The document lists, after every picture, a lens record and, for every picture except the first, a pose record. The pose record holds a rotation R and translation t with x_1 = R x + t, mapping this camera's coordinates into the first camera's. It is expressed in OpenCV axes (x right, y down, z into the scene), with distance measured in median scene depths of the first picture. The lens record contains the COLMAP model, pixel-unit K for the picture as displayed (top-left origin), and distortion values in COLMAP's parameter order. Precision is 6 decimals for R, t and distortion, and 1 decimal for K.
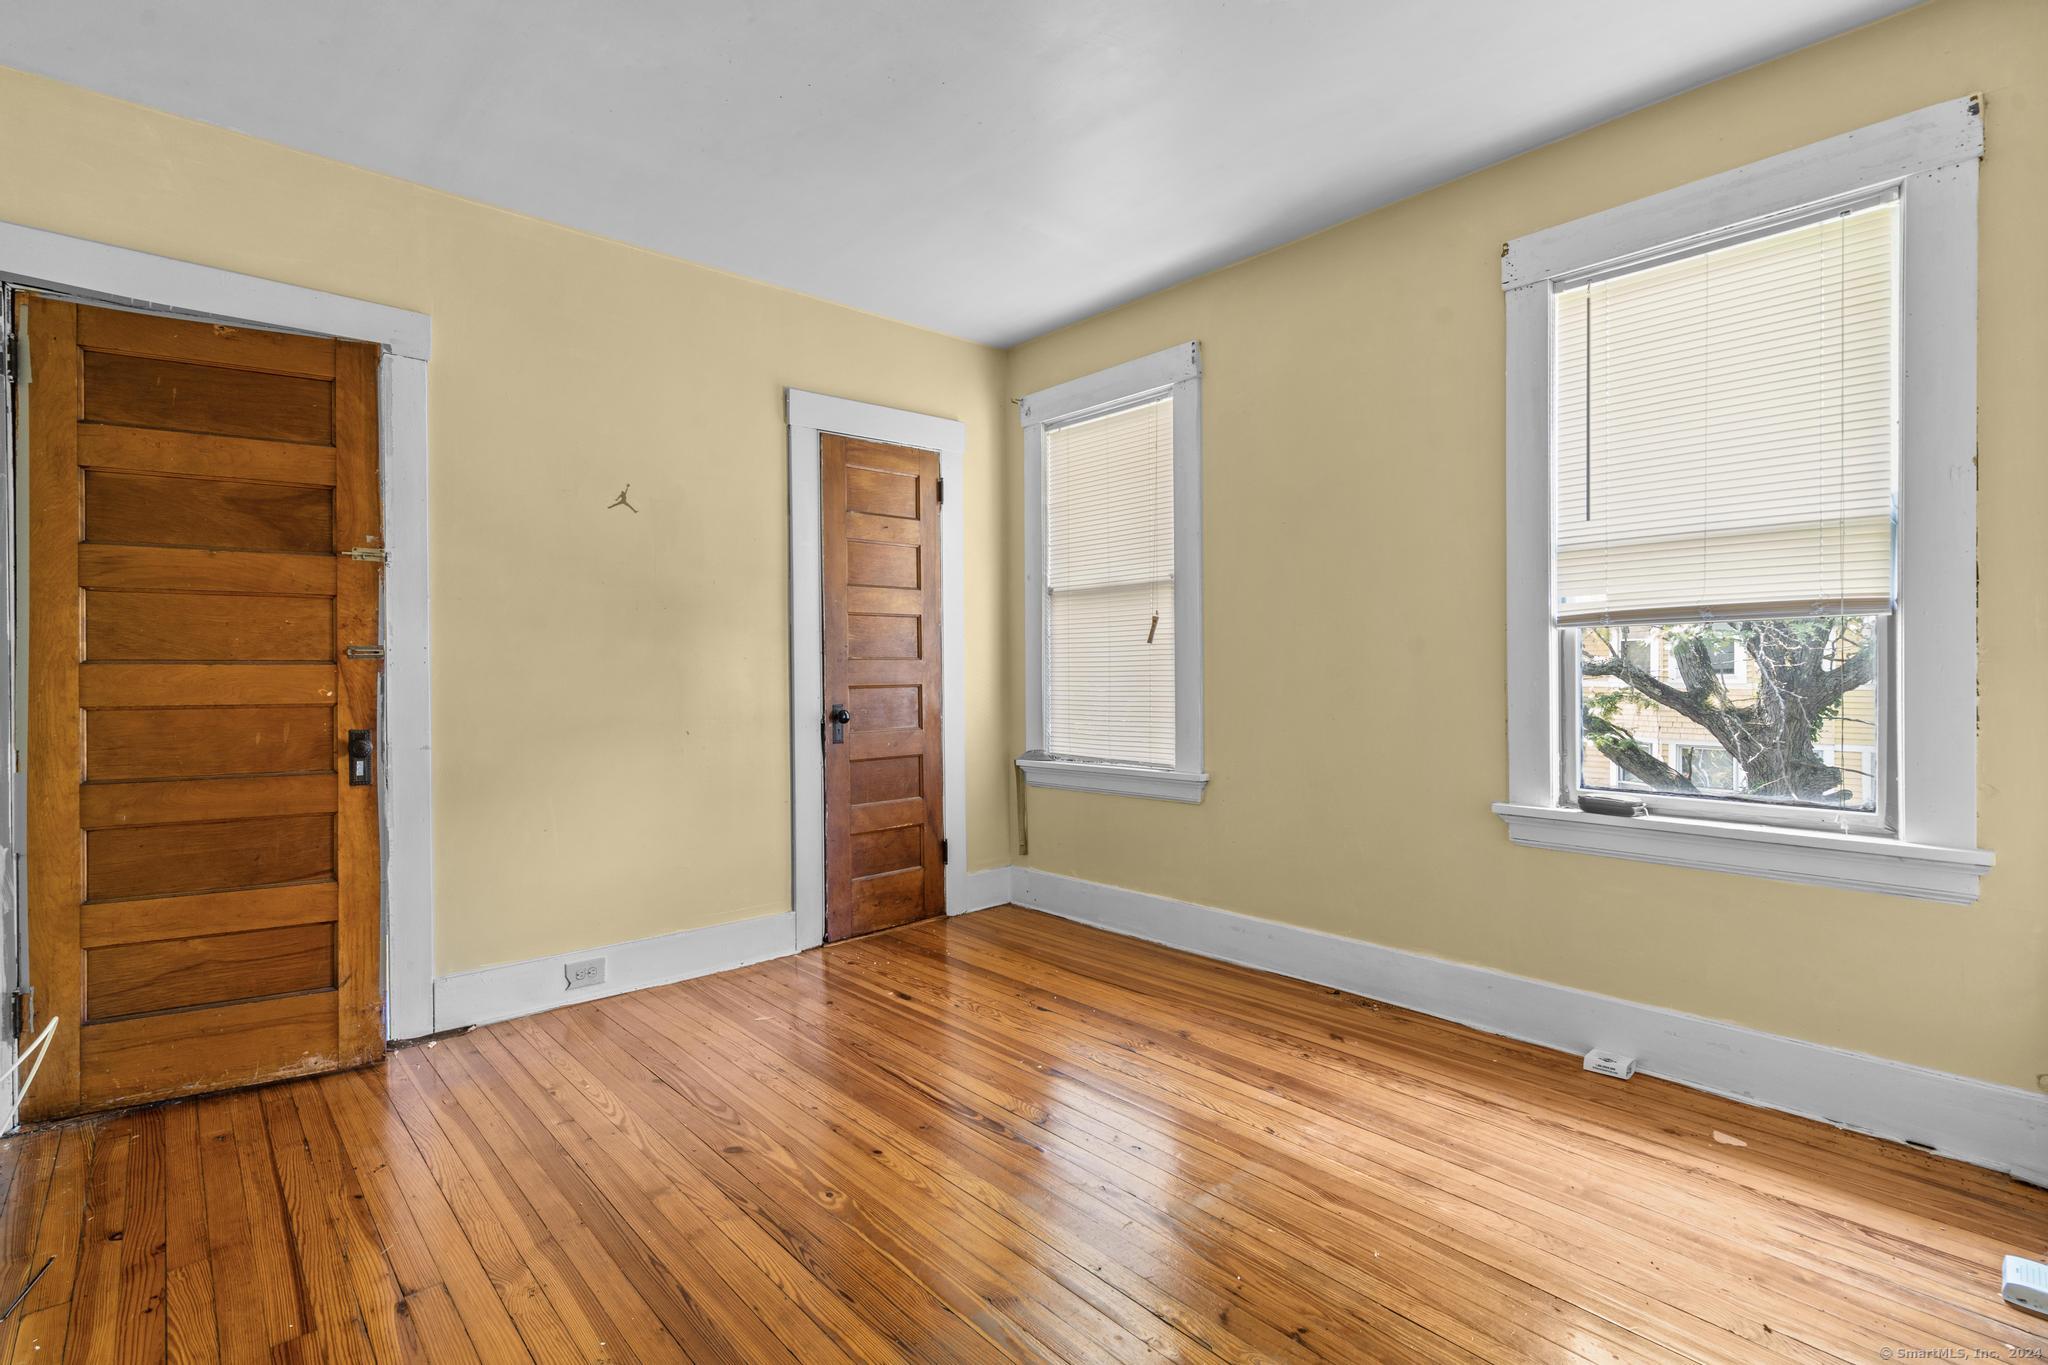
lens RADIAL K [[947.8, 0, 1016.9], [0, 947.8, 670.7], [0, 0, 1]] dist [0.002913, 0.000946]
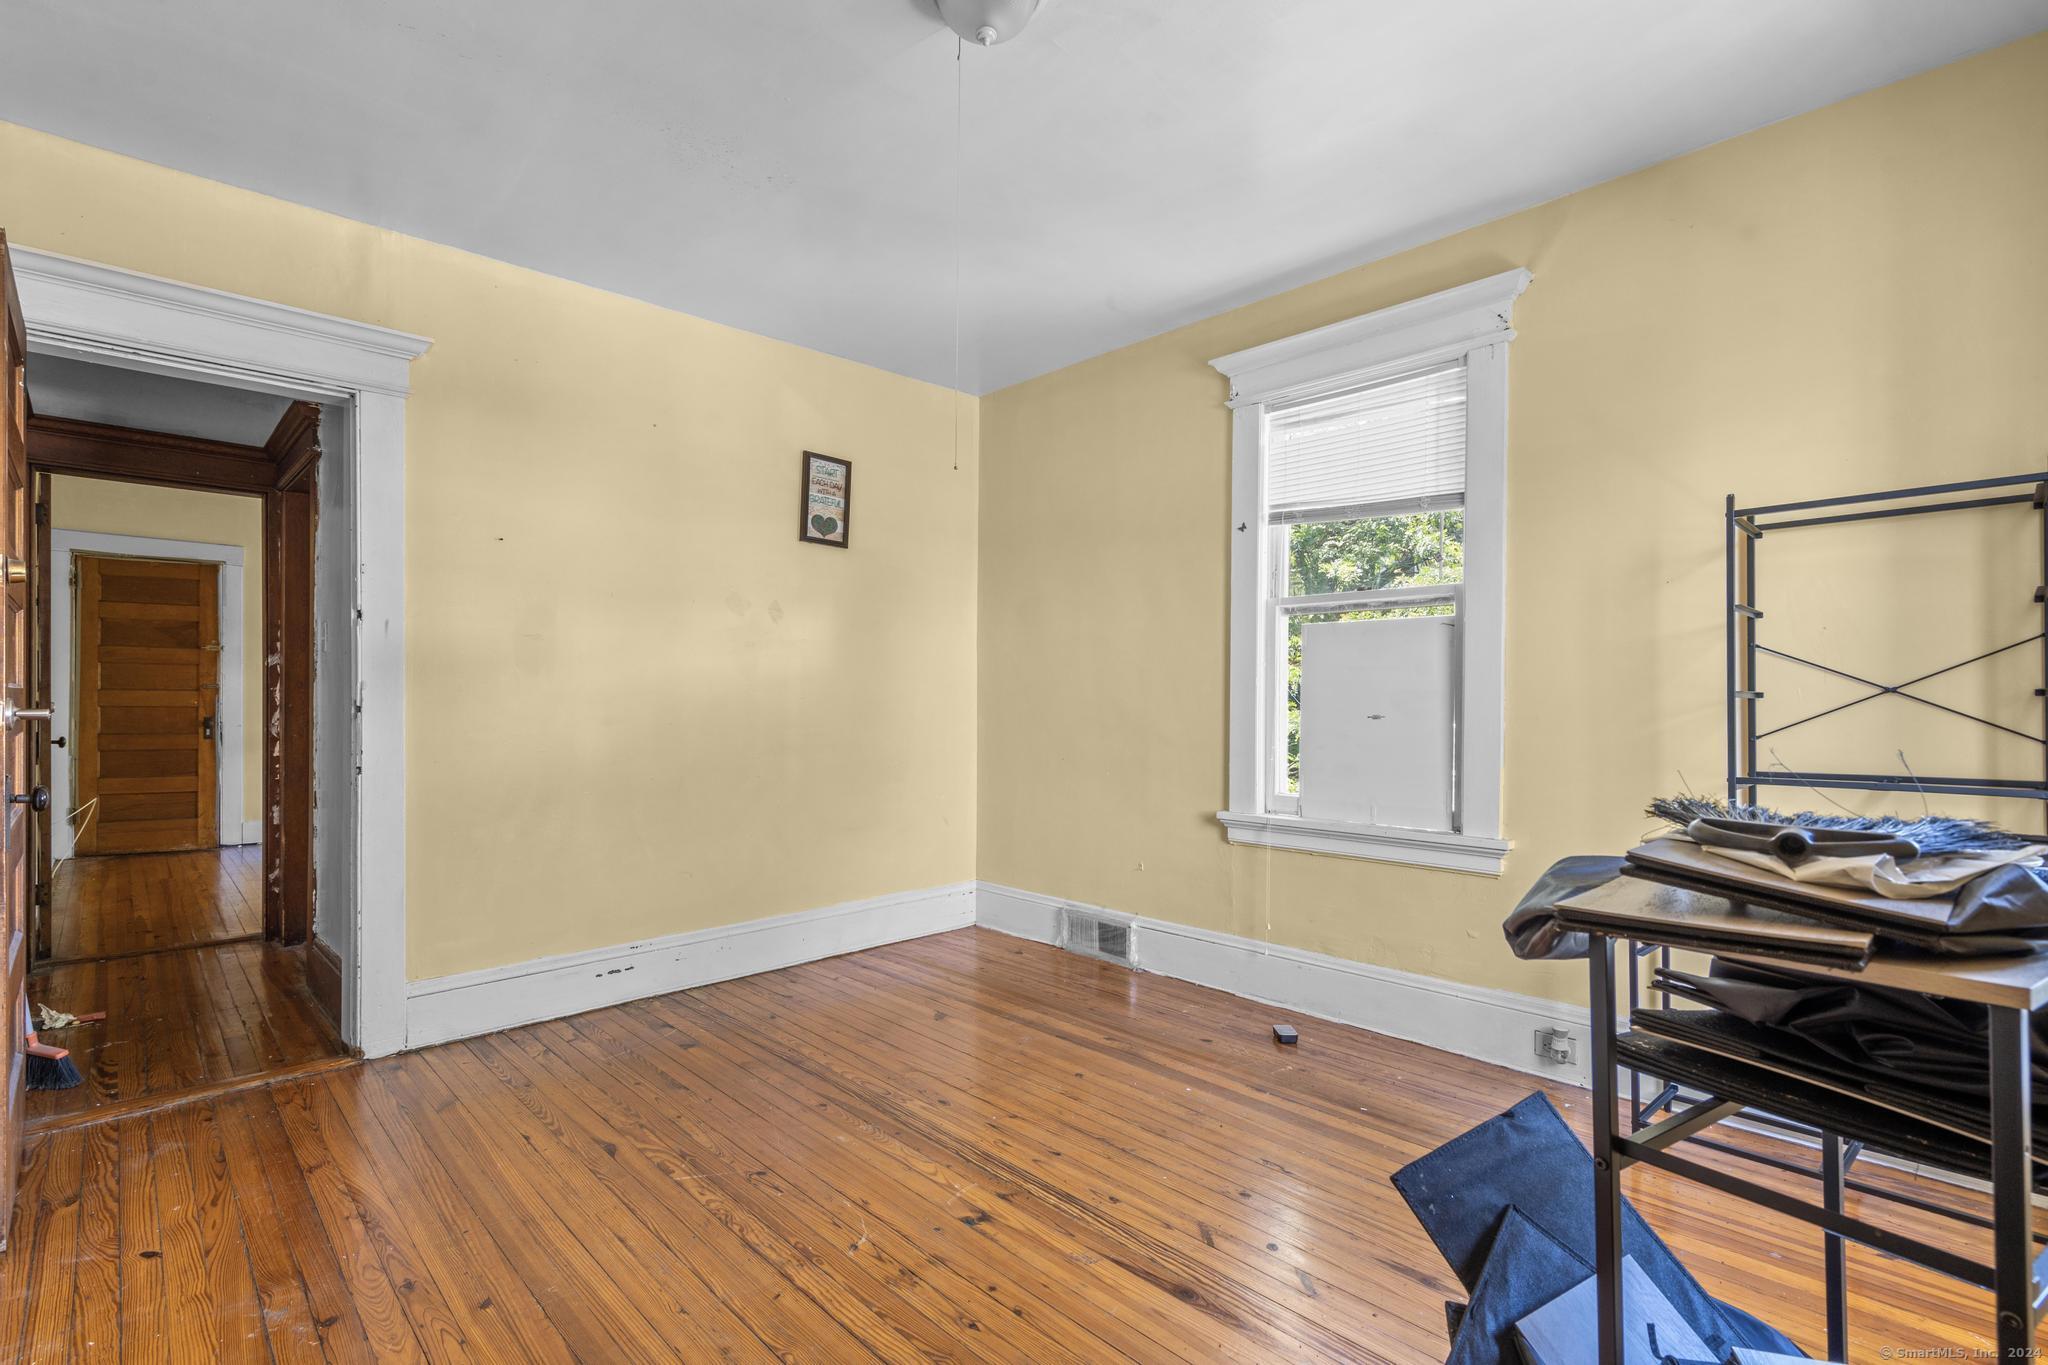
lens RADIAL K [[929.6, 0, 1031.1], [0, 929.6, 701.9], [0, 0, 1]] dist [-0.002433, -0.000170]
pose [[0.999606, 0.008086, 0.026881, 0.228674], [-0.008000, 0.999962, -0.003324, 0.002013], [-0.026907, 0.003107, 0.999633, -0.244394]]
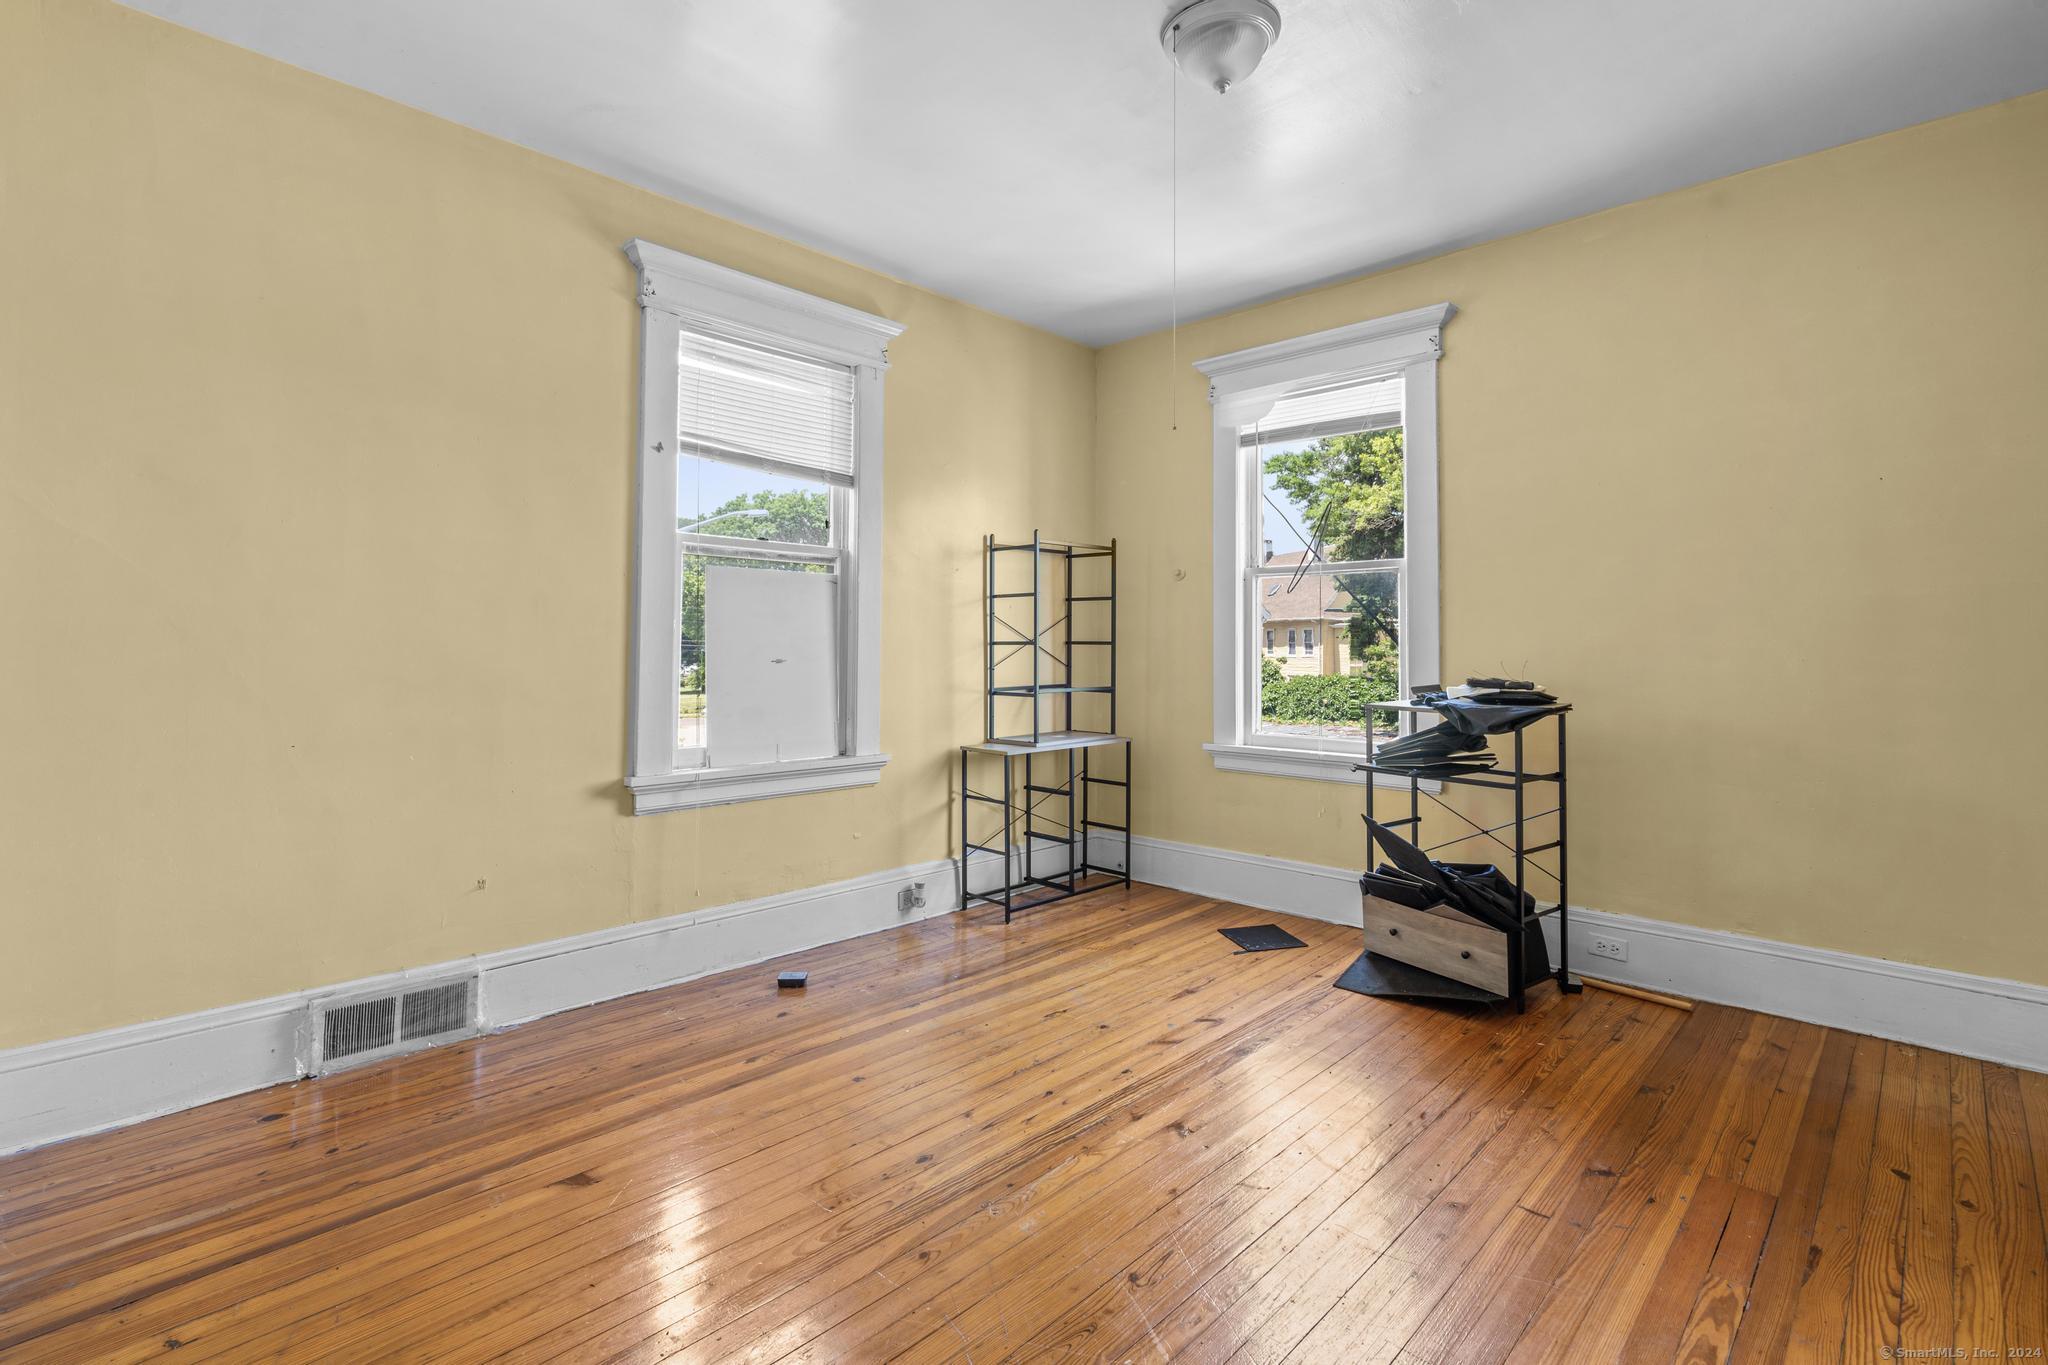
lens RADIAL K [[921.8, 0, 1020.0], [0, 921.8, 623.3], [0, 0, 1]] dist [-0.002395, -0.000014]
pose [[-0.031910, 0.033332, 0.998935, -0.570611], [0.000539, 0.999444, -0.033332, 0.004559], [-0.999491, -0.000526, -0.031910, 0.638794]]
